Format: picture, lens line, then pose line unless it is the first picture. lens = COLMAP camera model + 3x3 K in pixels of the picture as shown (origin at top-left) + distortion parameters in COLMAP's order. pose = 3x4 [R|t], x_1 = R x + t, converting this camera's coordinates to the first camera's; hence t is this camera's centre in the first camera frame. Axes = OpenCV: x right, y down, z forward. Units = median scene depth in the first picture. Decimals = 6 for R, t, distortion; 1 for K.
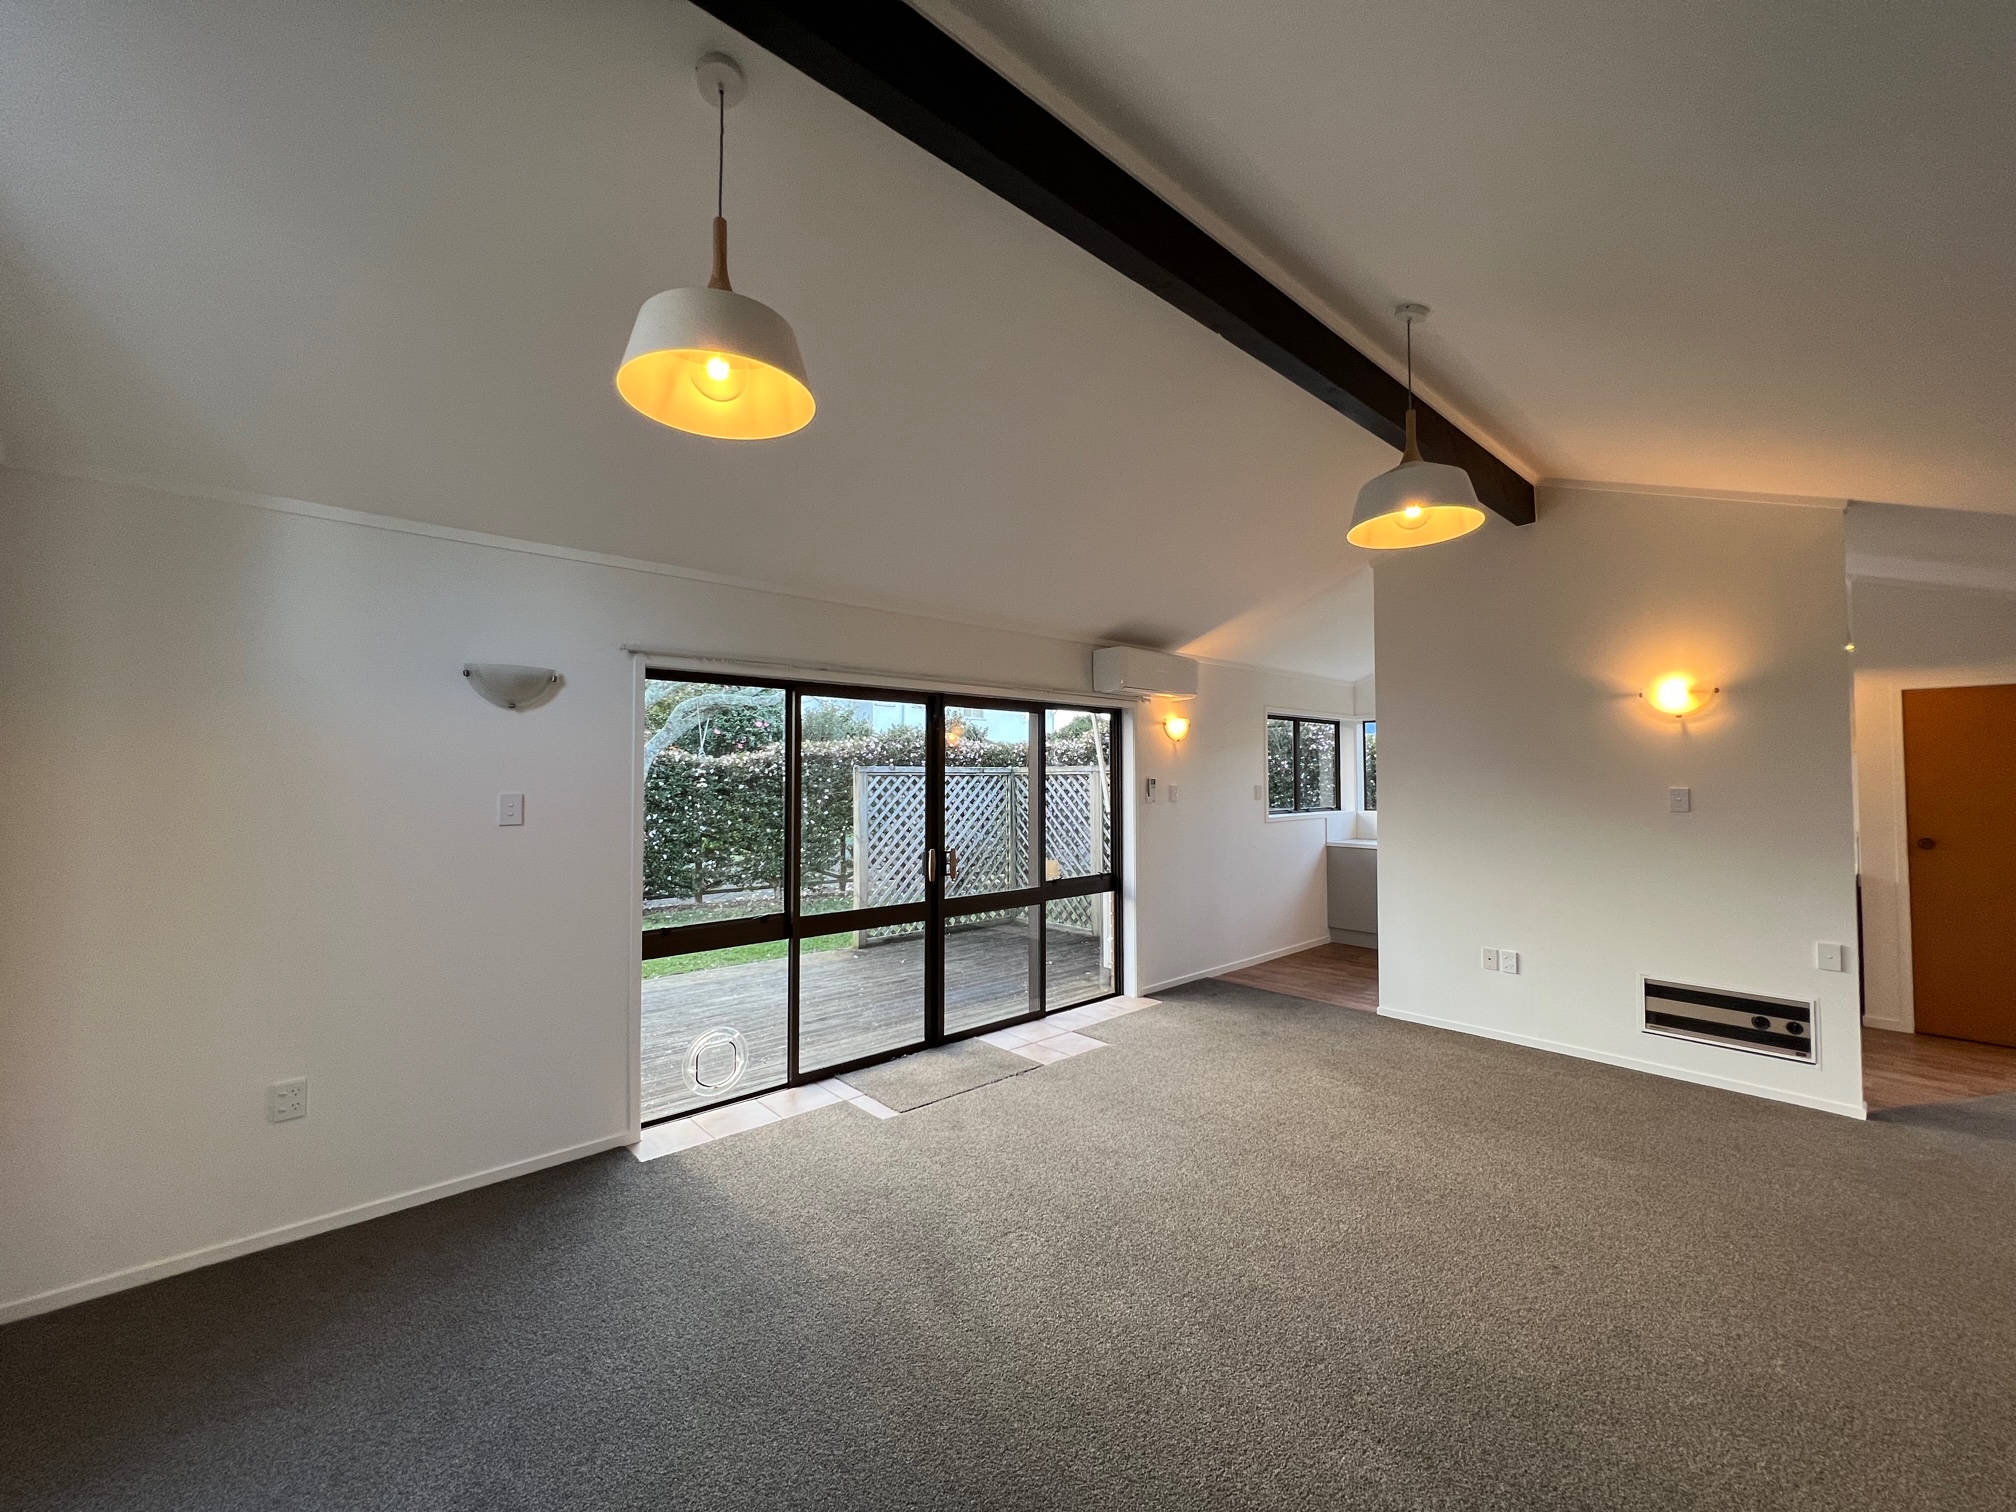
lens RADIAL K [[804.3, 0, 1001.4], [0, 804.3, 749.9], [0, 0, 1]] dist [-0.001173, -0.000058]
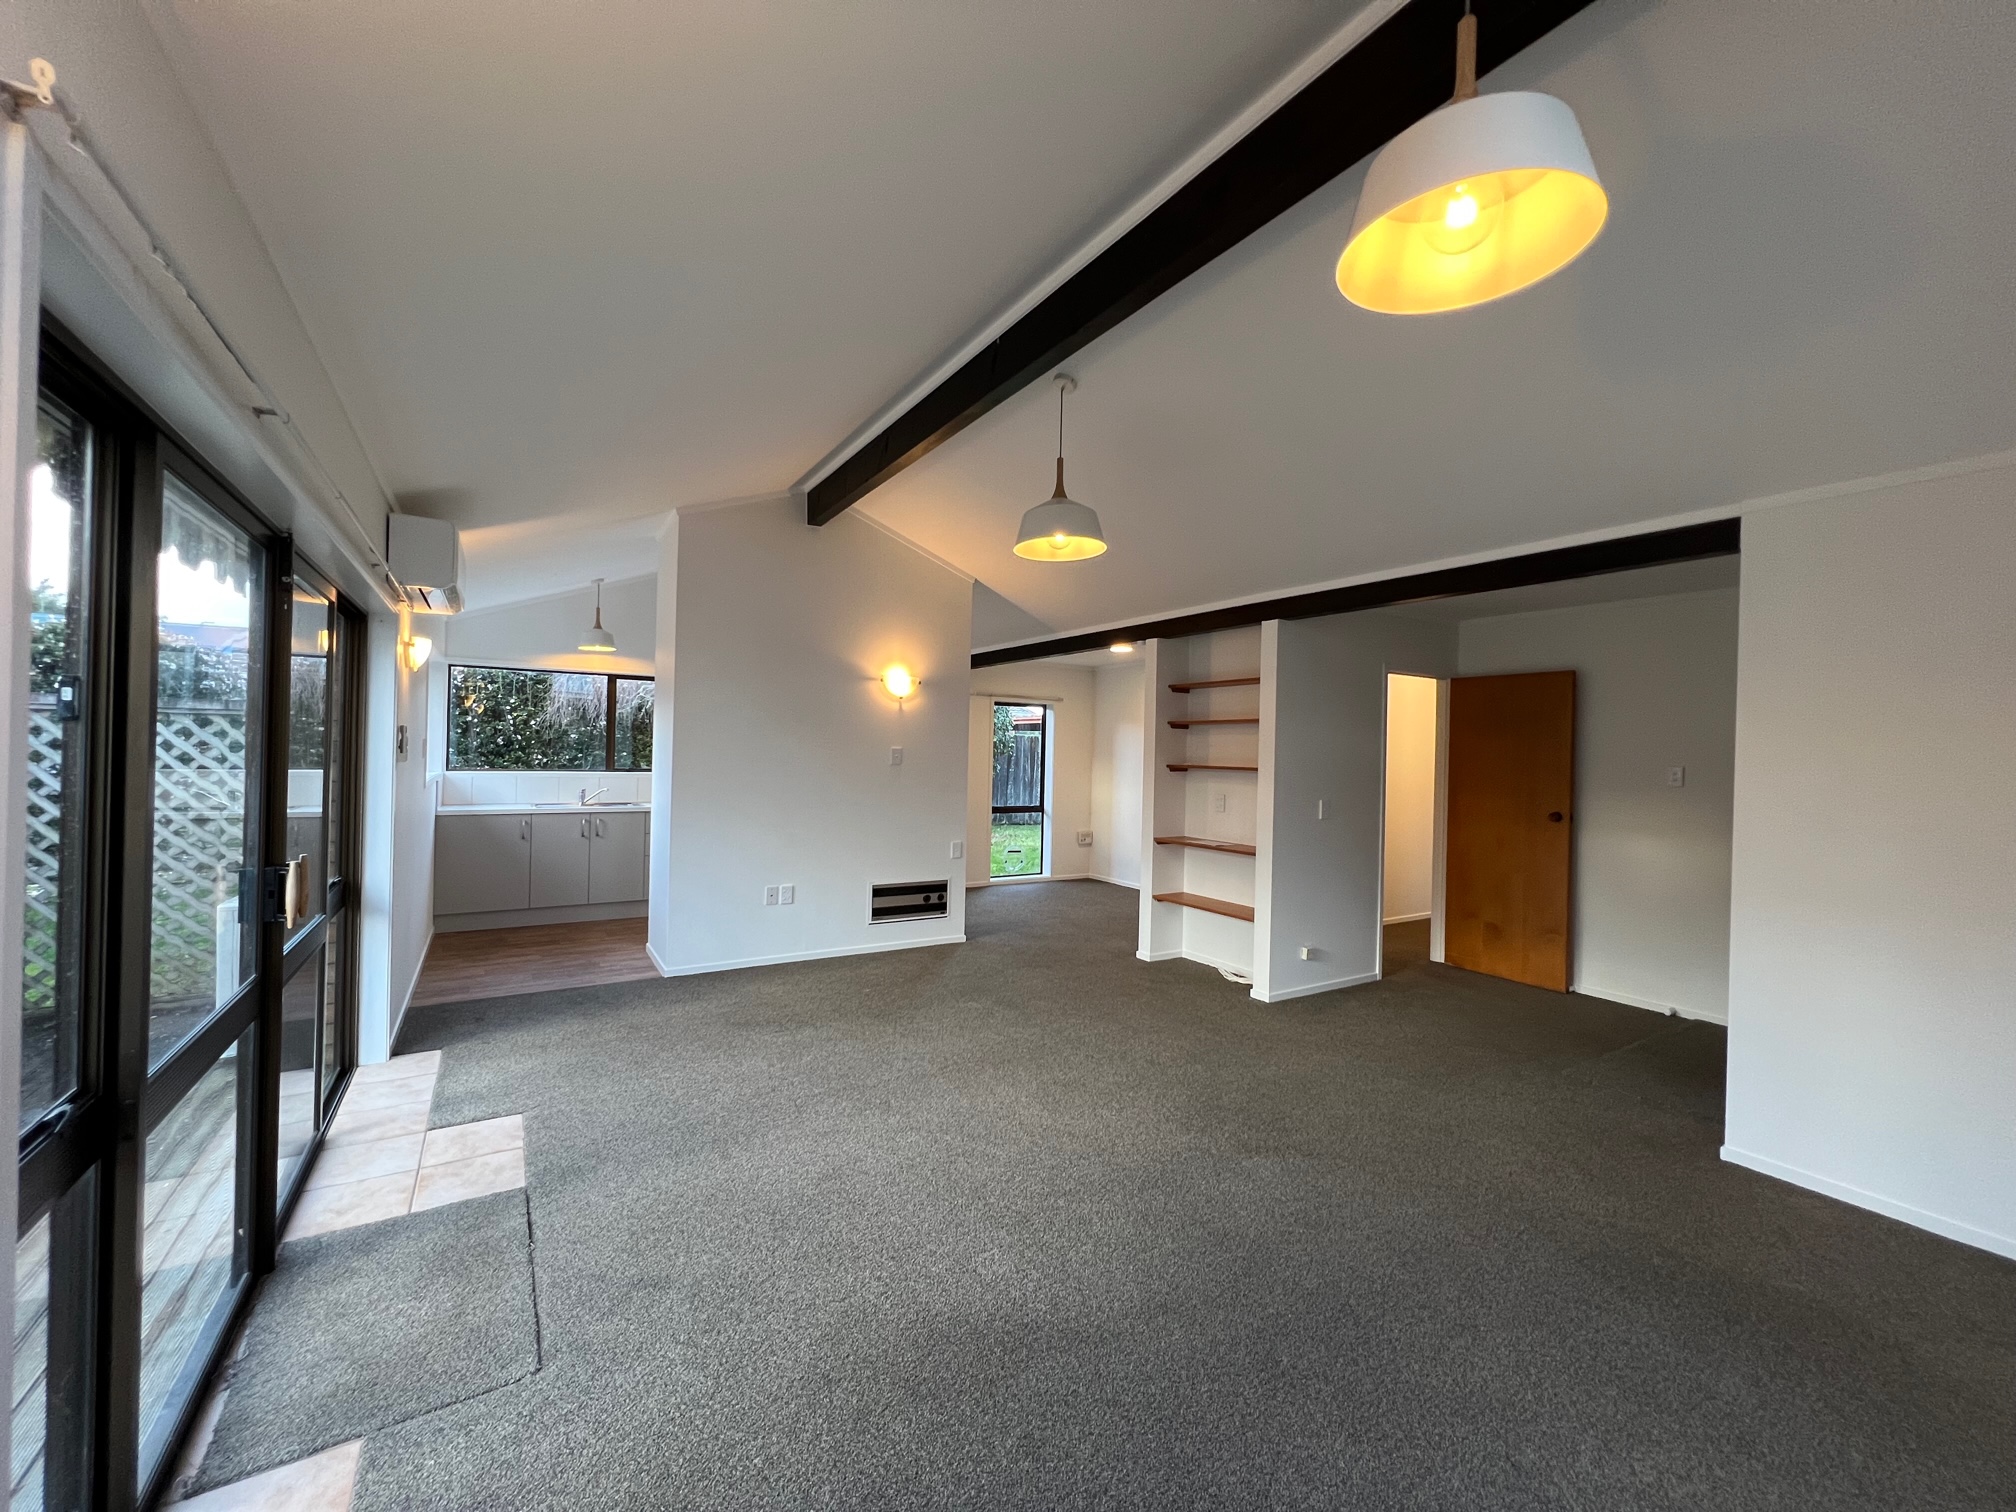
lens RADIAL K [[804.3, 0, 1001.4], [0, 804.3, 749.9], [0, 0, 1]] dist [-0.001173, -0.000058]
pose [[0.178604, 0.005554, 0.983905, -0.423652], [-0.054390, 0.998511, 0.004237, 0.027380], [-0.982417, -0.054271, 0.178640, 0.444779]]
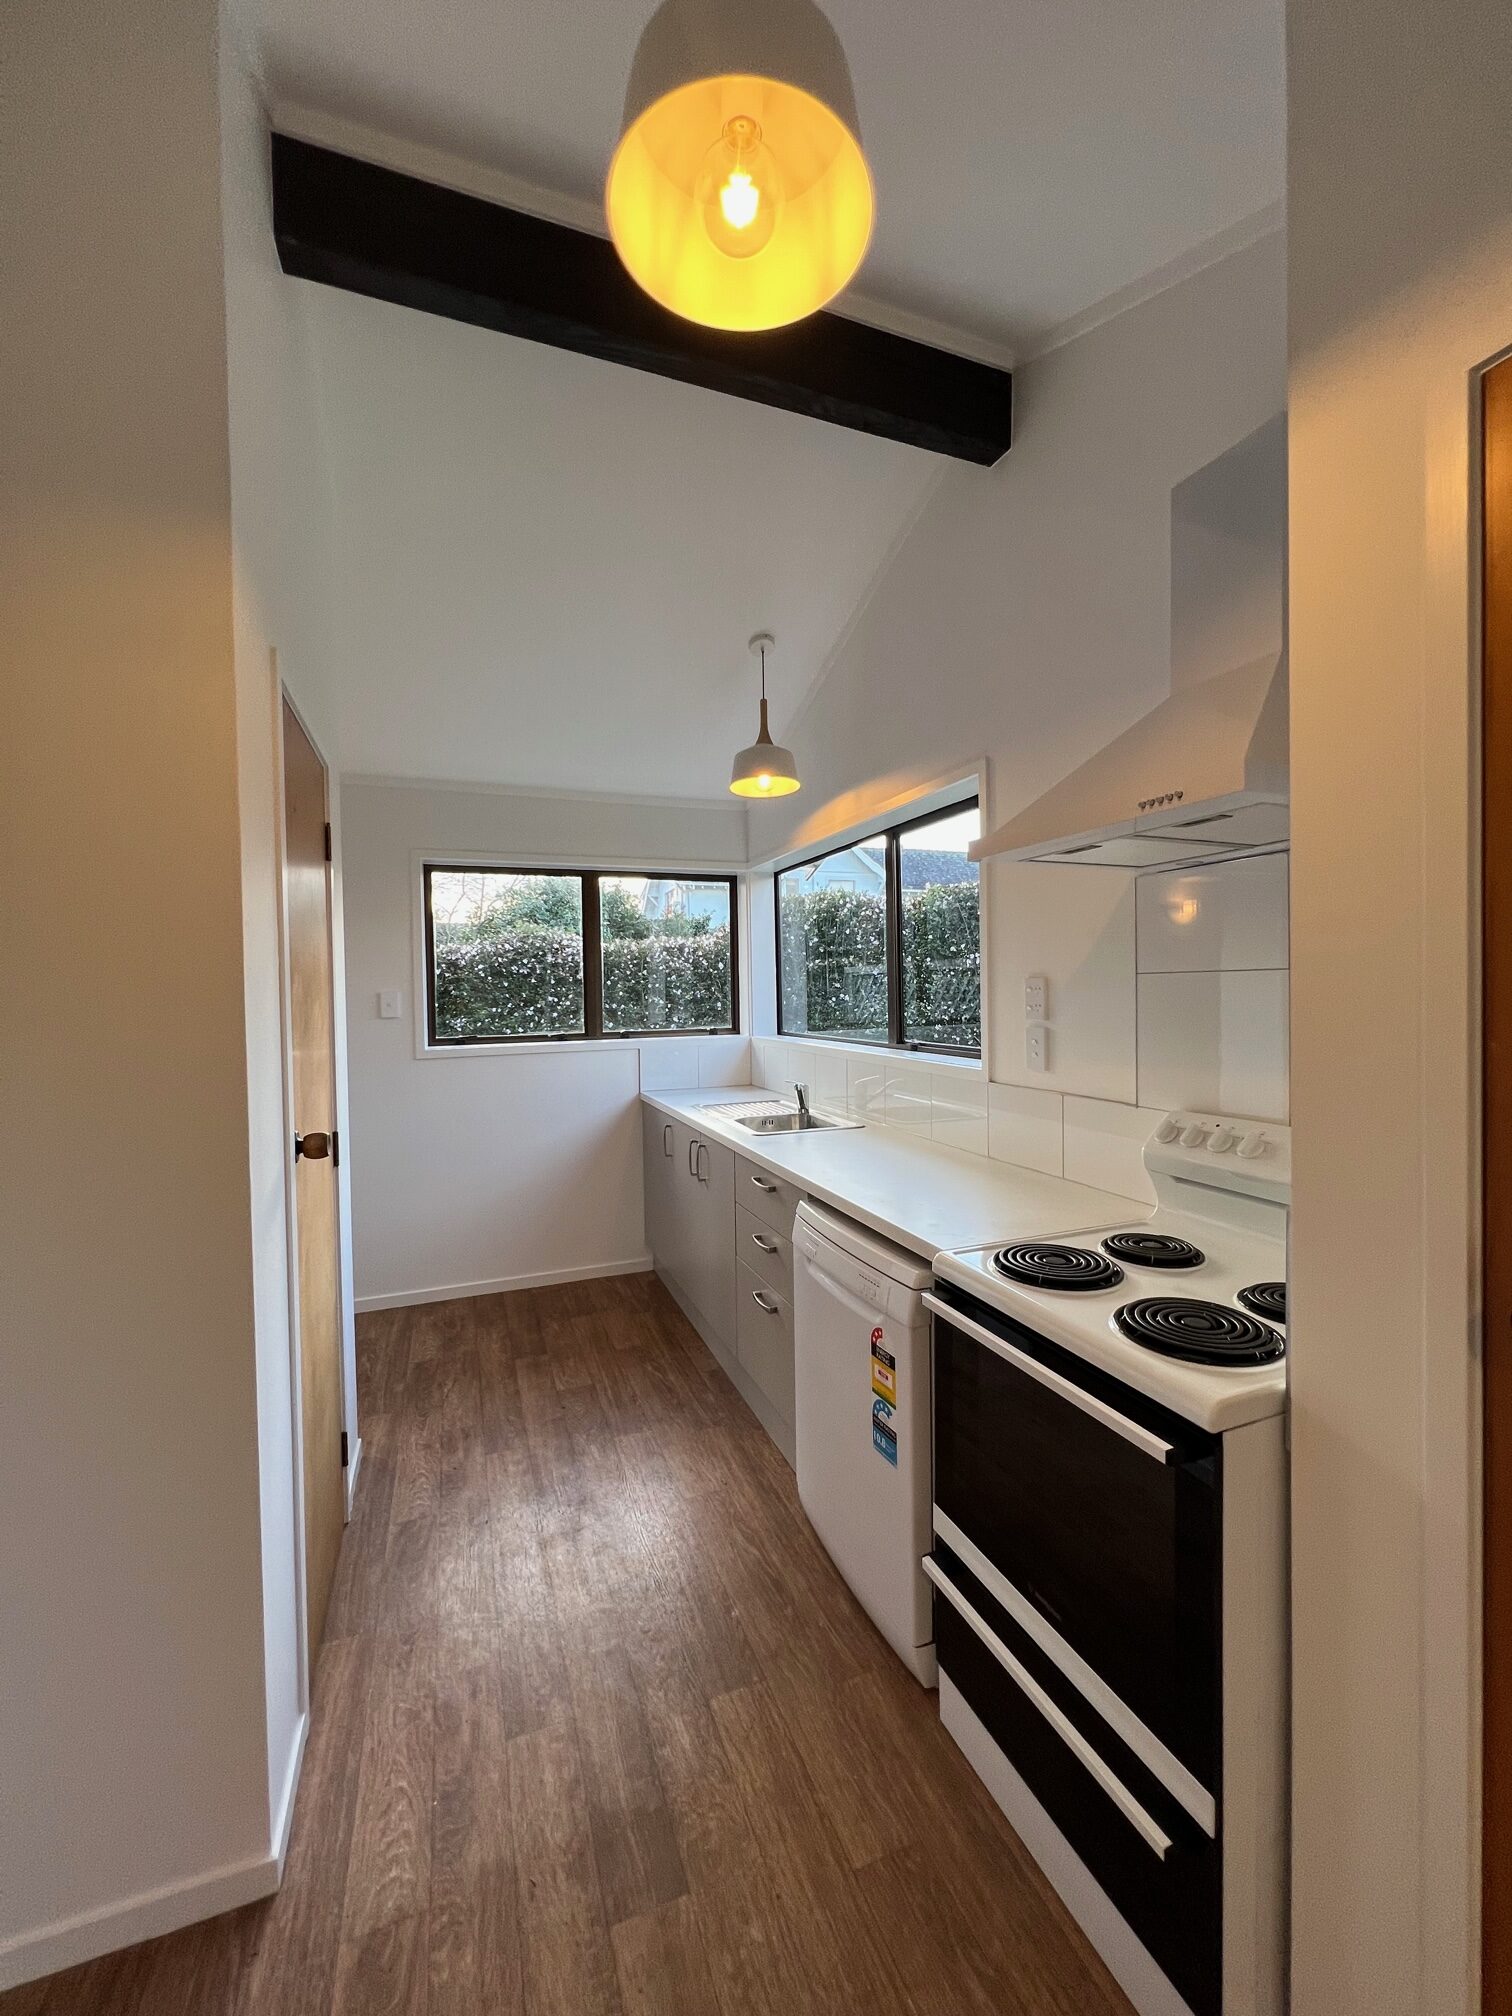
lens RADIAL K [[804.3, 0, 771.7], [0, 804.3, 1005.6], [0, 0, 1]] dist [-0.001173, -0.000058]
pose [[0.937460, -0.007617, -0.348009, 0.997097], [0.027050, 0.998331, 0.051016, 0.041327], [0.347040, -0.057239, 0.936102, 0.752380]]
